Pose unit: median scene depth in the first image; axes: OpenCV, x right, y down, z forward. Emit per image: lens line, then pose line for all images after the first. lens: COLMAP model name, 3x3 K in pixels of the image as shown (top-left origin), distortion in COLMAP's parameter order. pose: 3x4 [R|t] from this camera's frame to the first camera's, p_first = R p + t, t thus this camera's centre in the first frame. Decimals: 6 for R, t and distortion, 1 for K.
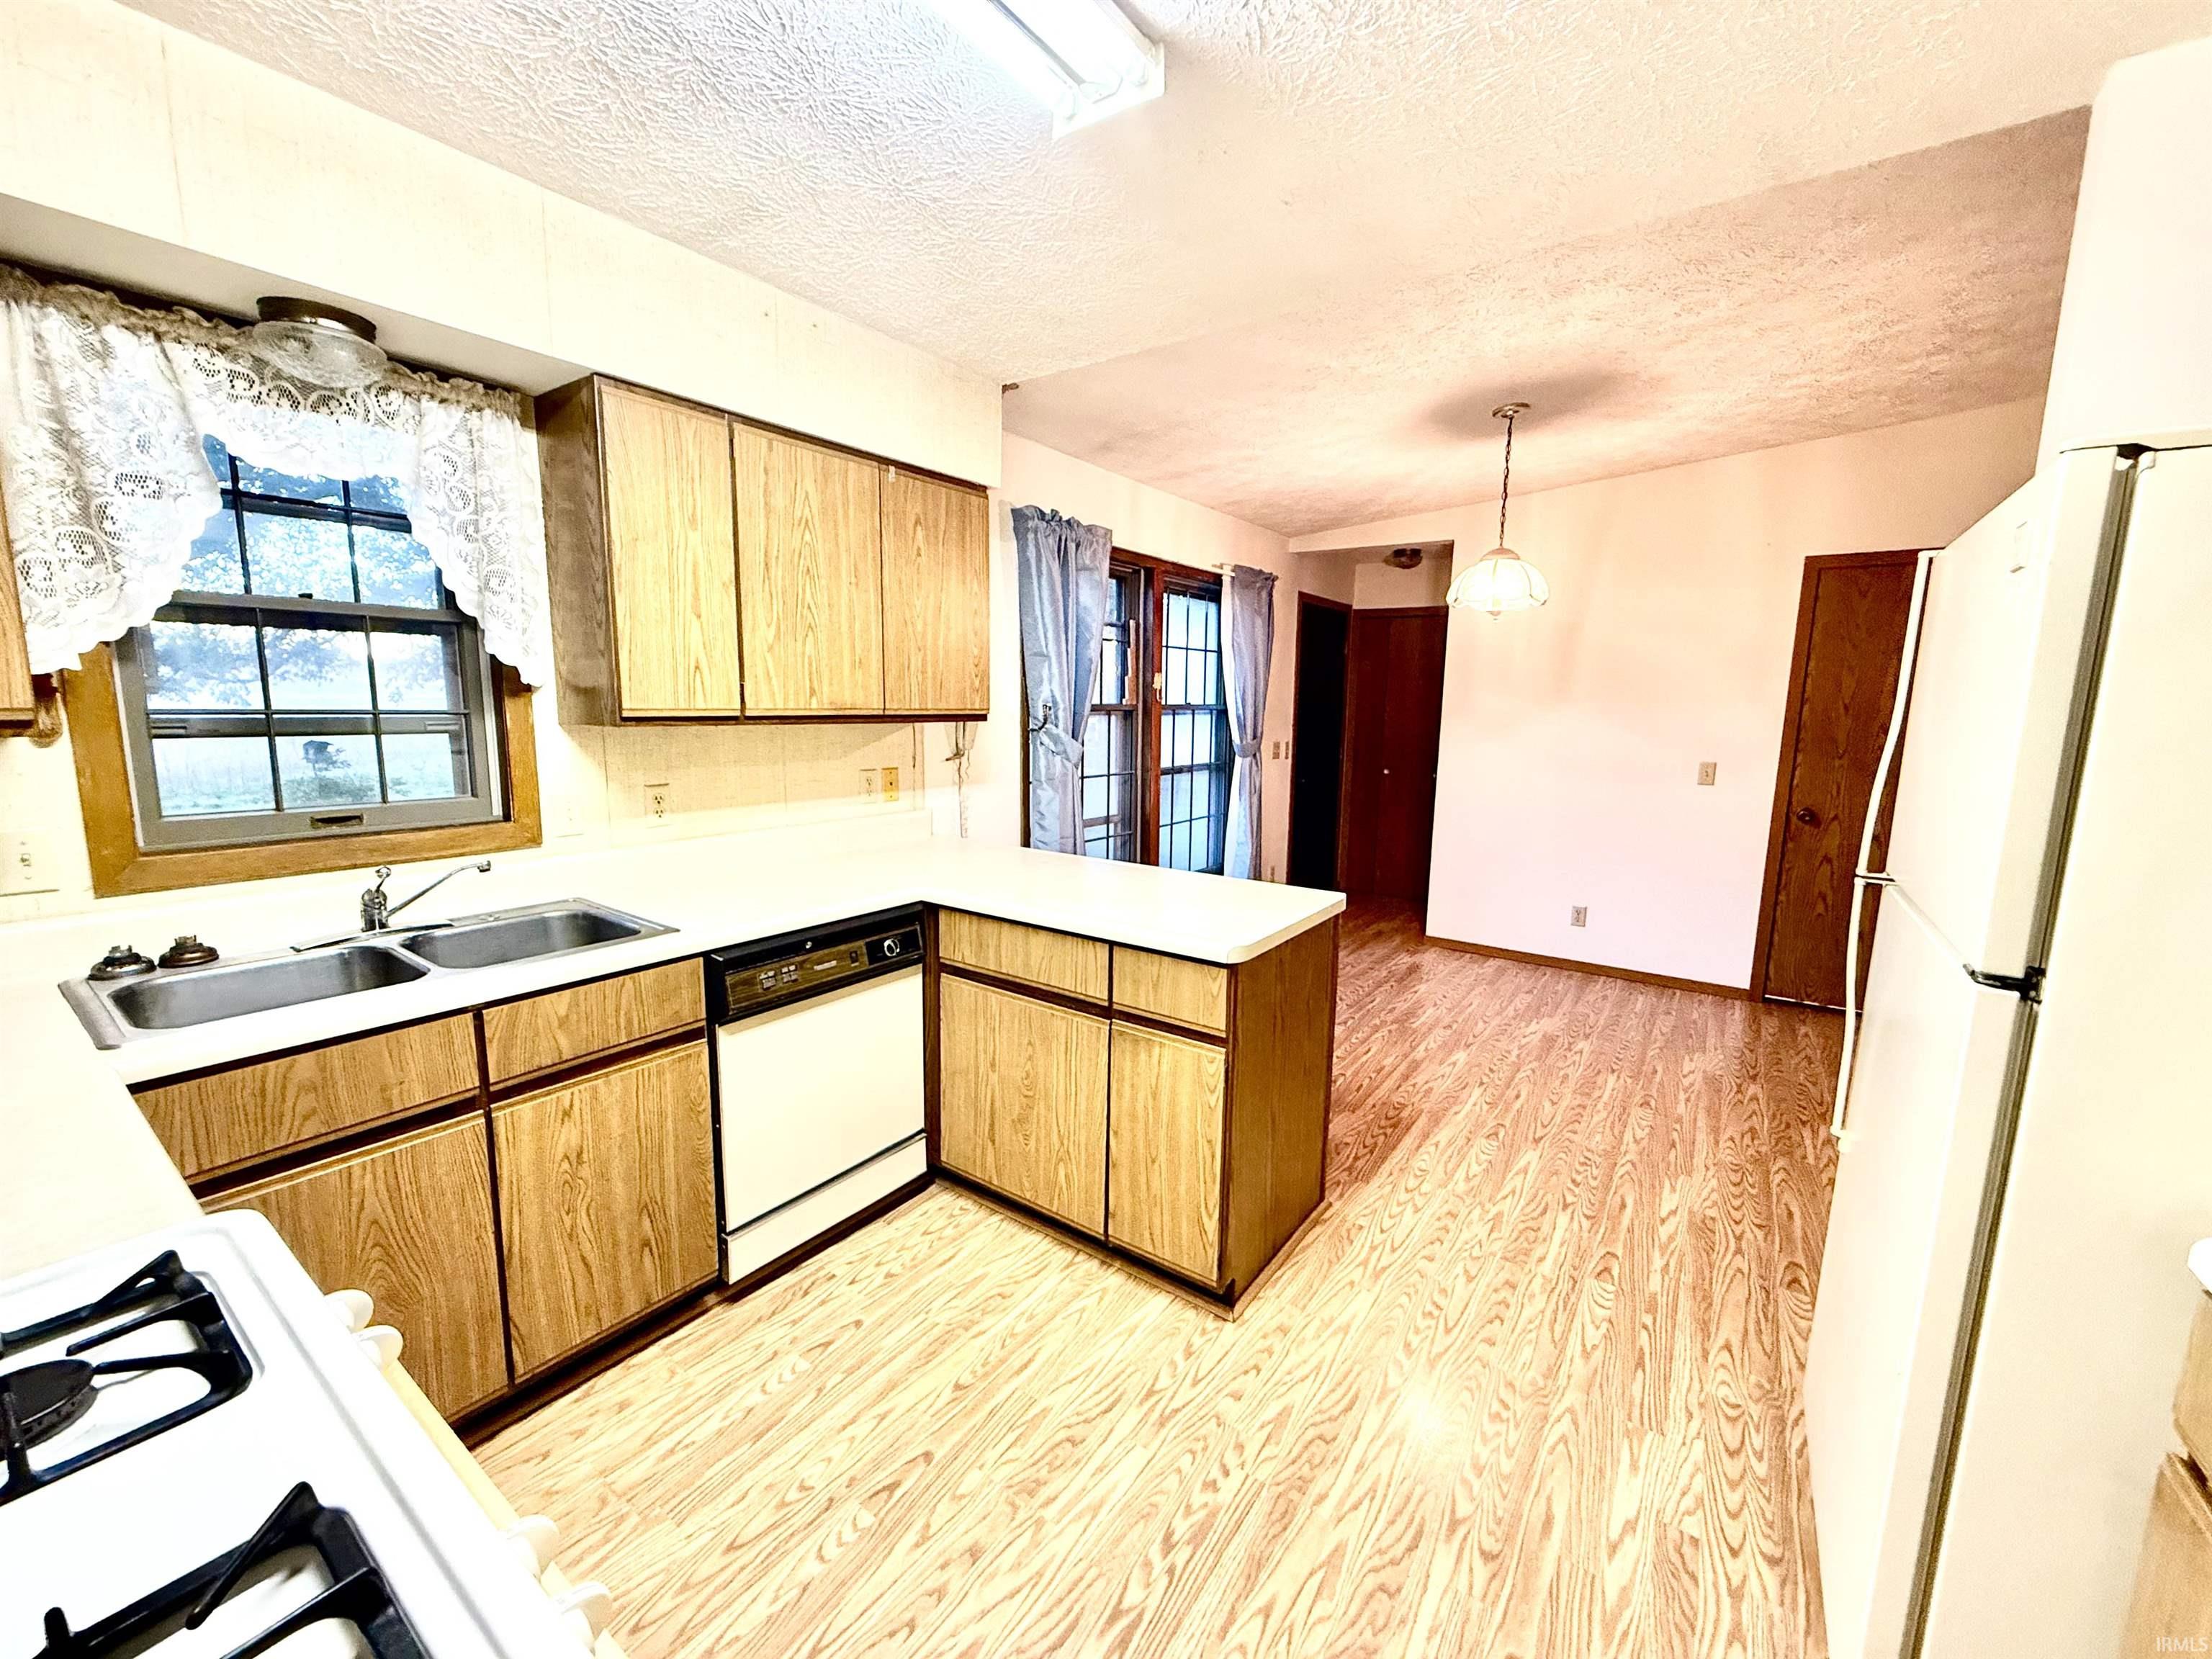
lens RADIAL K [[876.1, 0, 1103.9], [0, 876.1, 831.3], [0, 0, 1]] dist [0.000404, -0.000059]
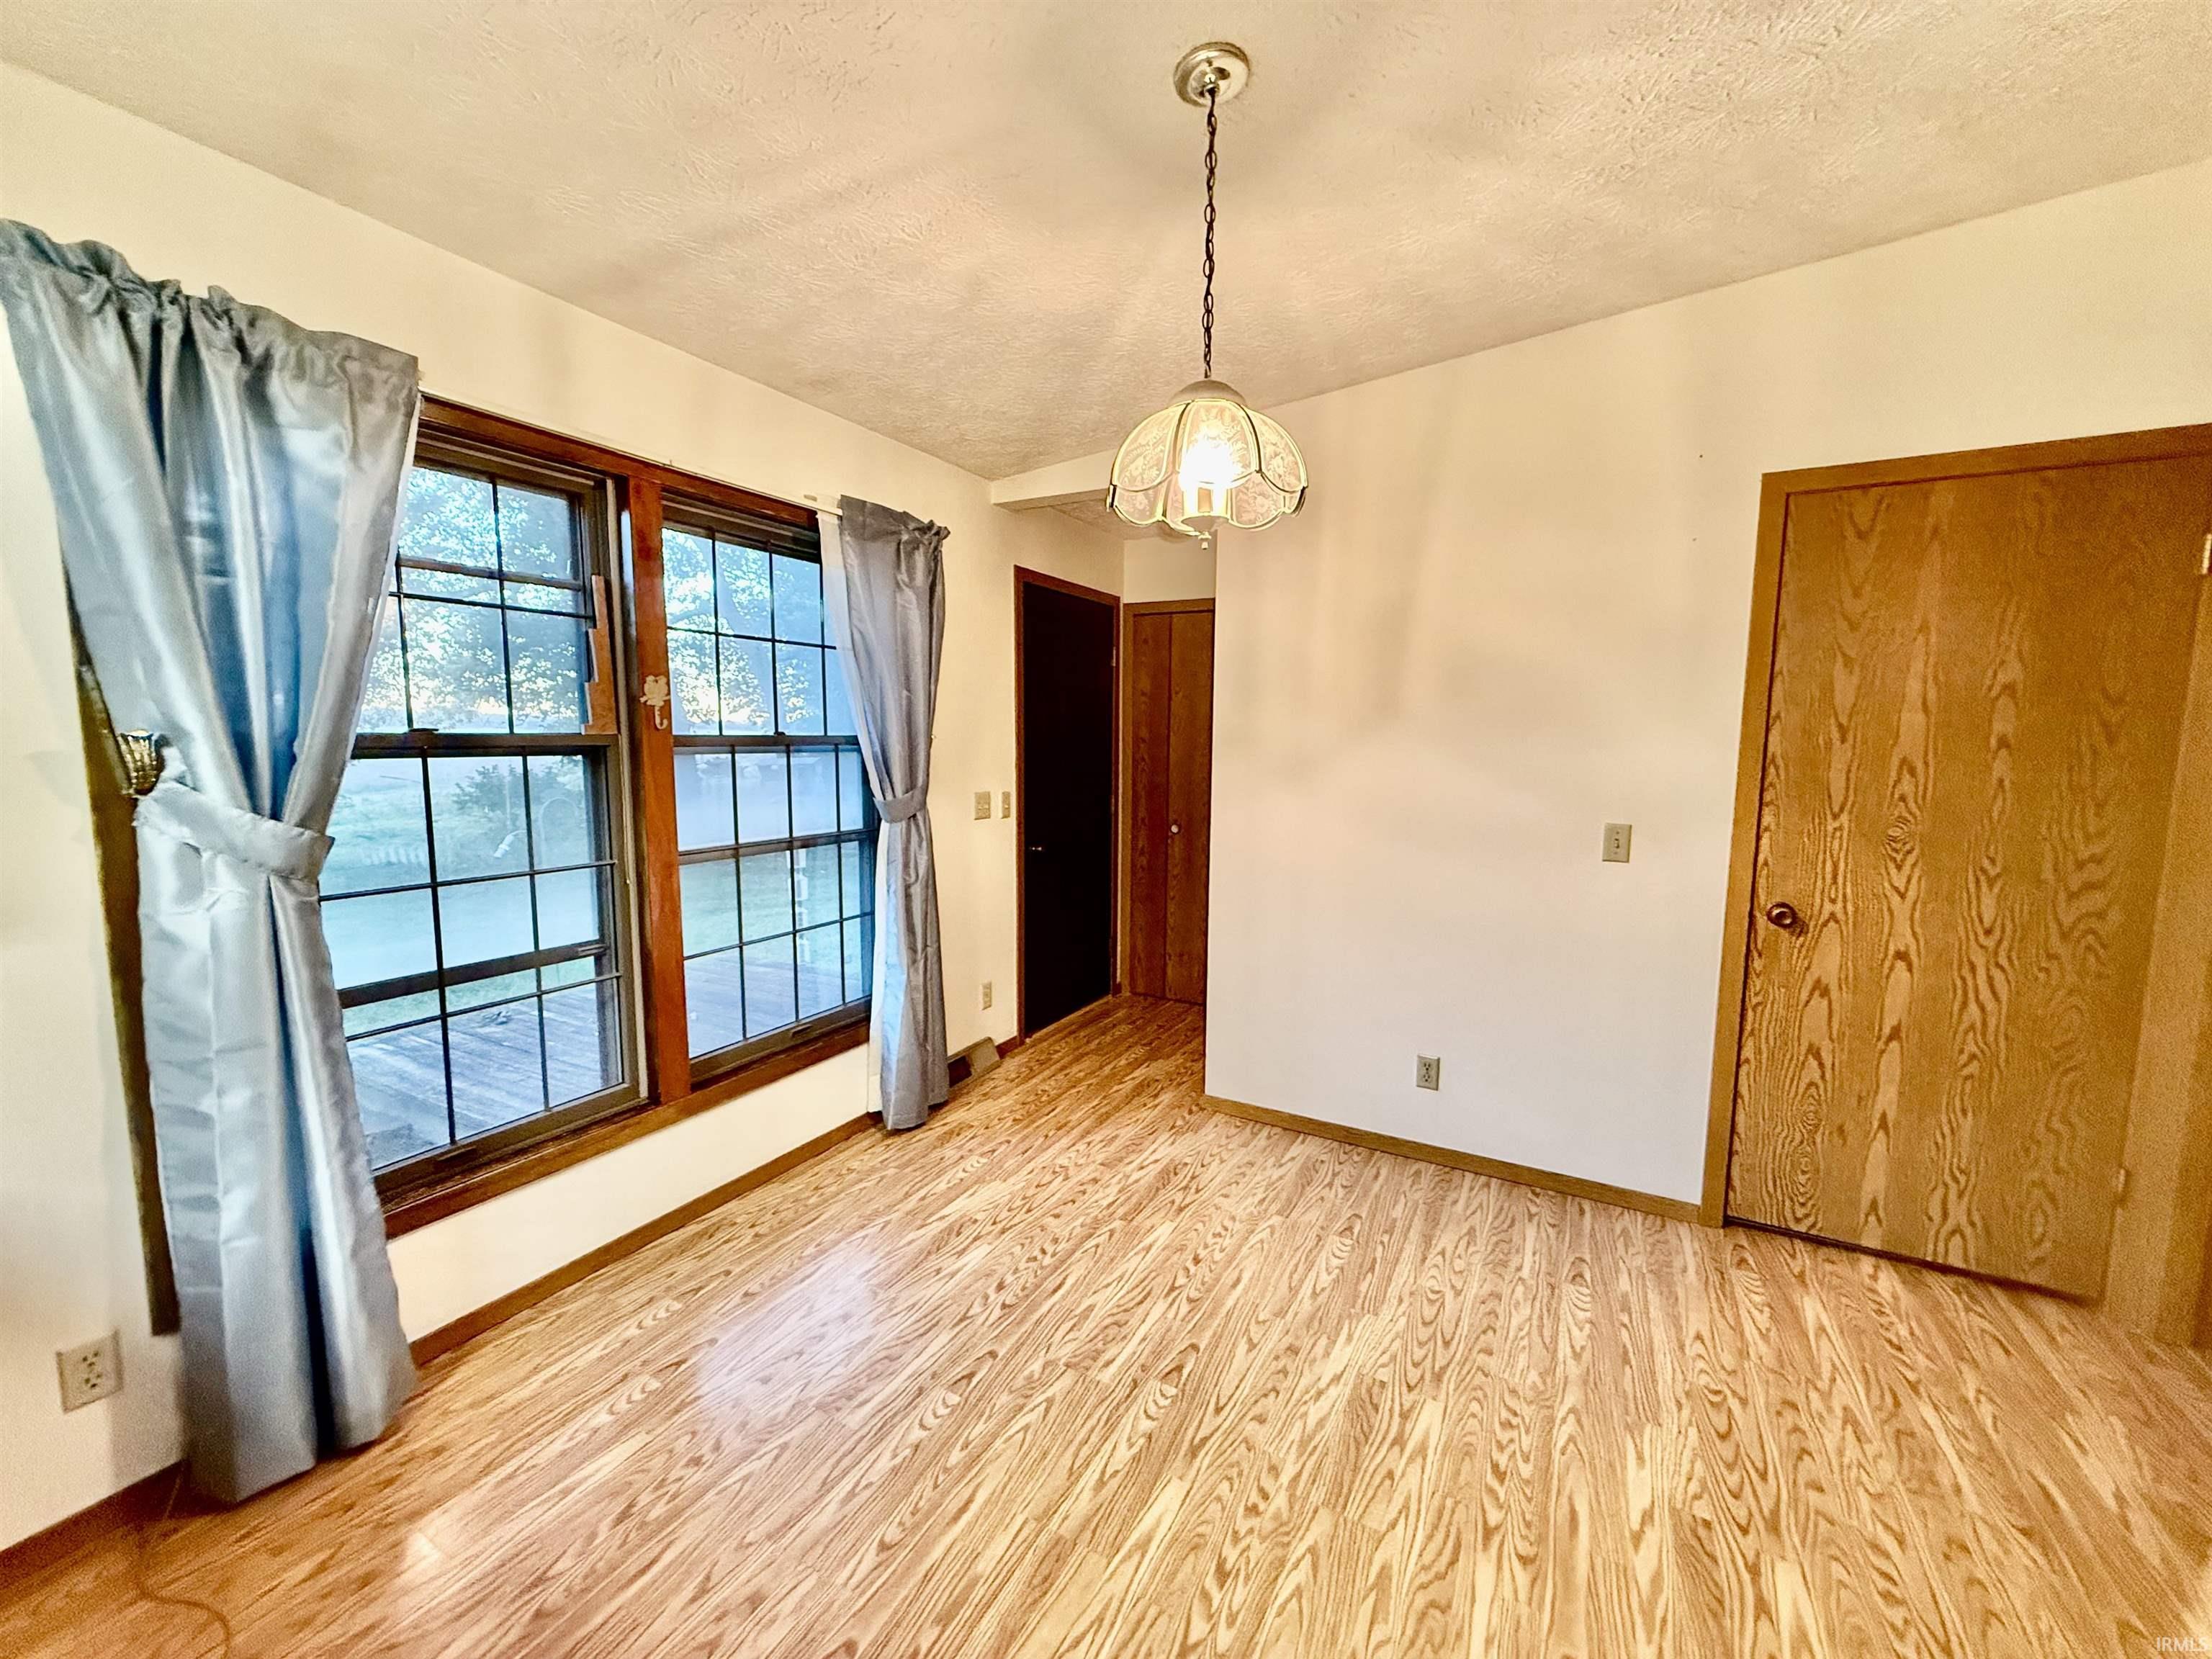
lens RADIAL K [[877.0, 0, 1102.9], [0, 877.0, 828.0], [0, 0, 1]] dist [0.002267, -0.000245]
pose [[0.993297, -0.018451, 0.114111, 0.270065], [0.023456, 0.998814, -0.042673, -0.059090], [-0.113189, 0.045063, 0.992551, 0.443188]]
